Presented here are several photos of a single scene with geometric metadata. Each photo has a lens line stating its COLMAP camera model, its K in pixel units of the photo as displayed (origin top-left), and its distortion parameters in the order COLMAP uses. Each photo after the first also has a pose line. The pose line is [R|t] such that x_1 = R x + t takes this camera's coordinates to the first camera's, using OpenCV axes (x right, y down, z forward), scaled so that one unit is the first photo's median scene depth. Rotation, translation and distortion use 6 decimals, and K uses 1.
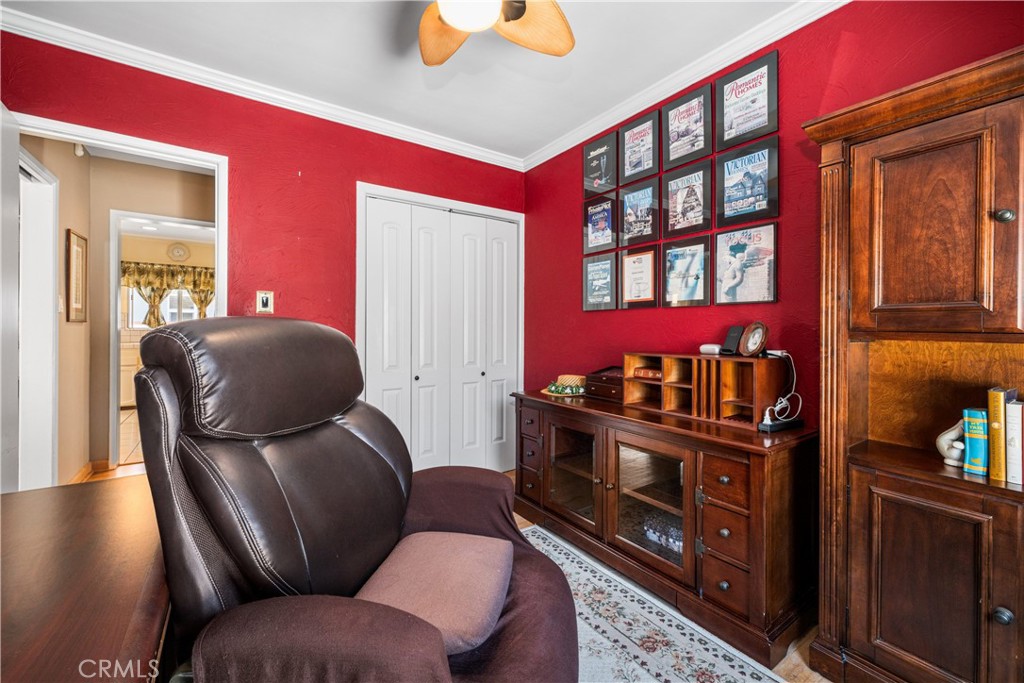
lens RADIAL K [[410.4, 0, 509.6], [0, 410.4, 334.1], [0, 0, 1]] dist [-0.002708, 0.000437]
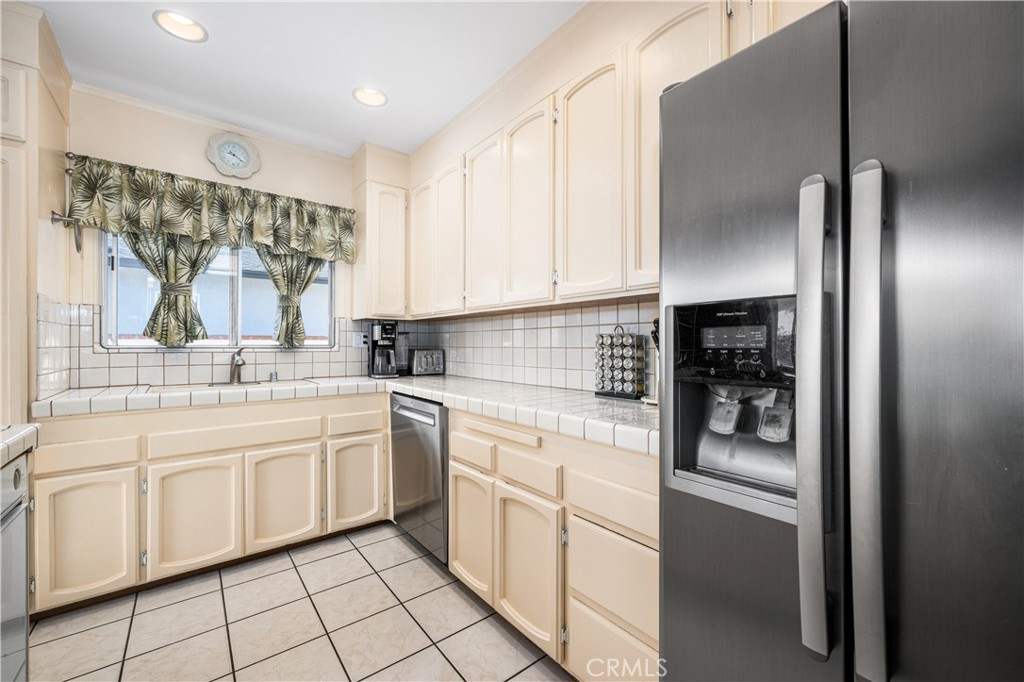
lens RADIAL K [[410.4, 0, 514.5], [0, 410.4, 343.8], [0, 0, 1]] dist [-0.002708, 0.000437]
pose [[0.998148, -0.006038, 0.060525, -0.580549], [0.006332, 0.999969, -0.004675, -0.013898], [-0.060495, 0.005050, 0.998156, 0.607325]]
